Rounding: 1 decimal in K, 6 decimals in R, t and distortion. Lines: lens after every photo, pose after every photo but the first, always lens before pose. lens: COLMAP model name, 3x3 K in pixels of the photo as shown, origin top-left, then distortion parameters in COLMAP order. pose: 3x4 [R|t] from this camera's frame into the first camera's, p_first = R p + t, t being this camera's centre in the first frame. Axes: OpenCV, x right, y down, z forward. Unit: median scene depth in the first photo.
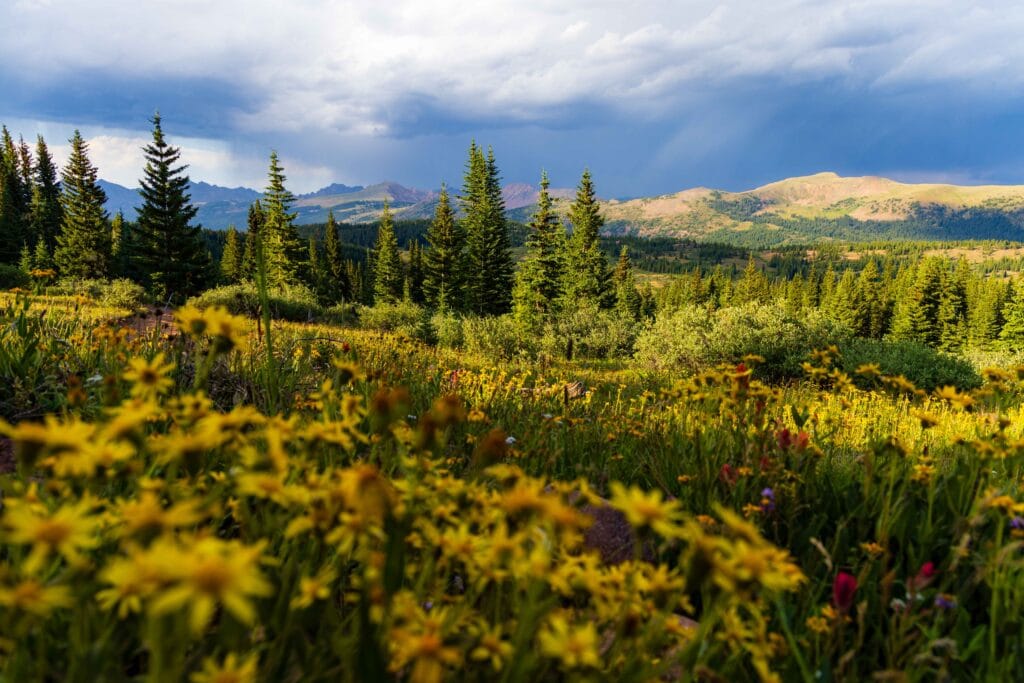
lens RADIAL K [[692.2, 0, 512.0], [0, 692.2, 341.5], [0, 0, 1]] dist [0.001059, -0.000453]
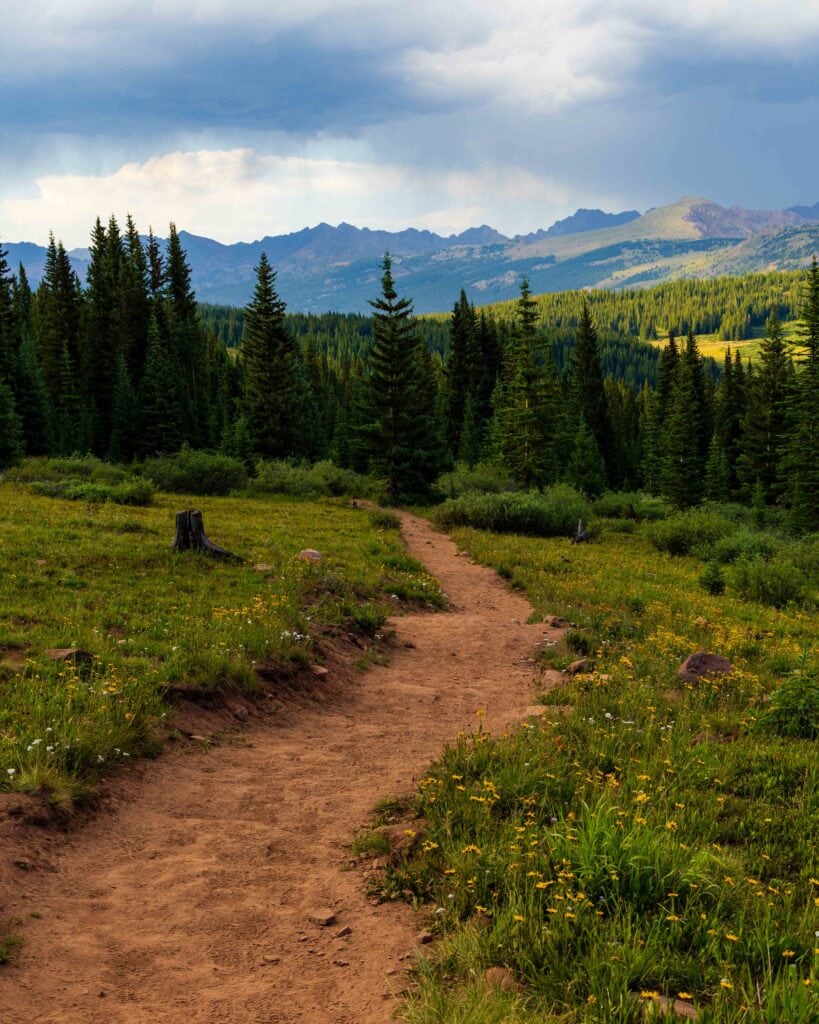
lens RADIAL K [[1411.5, 0, 409.5], [0, 1411.5, 512.0], [0, 0, 1]] dist [0.014723, 0.003288]
pose [[0.932797, 0.018763, -0.359913, 0.059079], [-0.022042, 0.999744, -0.005009, -0.028411], [0.359728, 0.012605, 0.932972, -0.334987]]
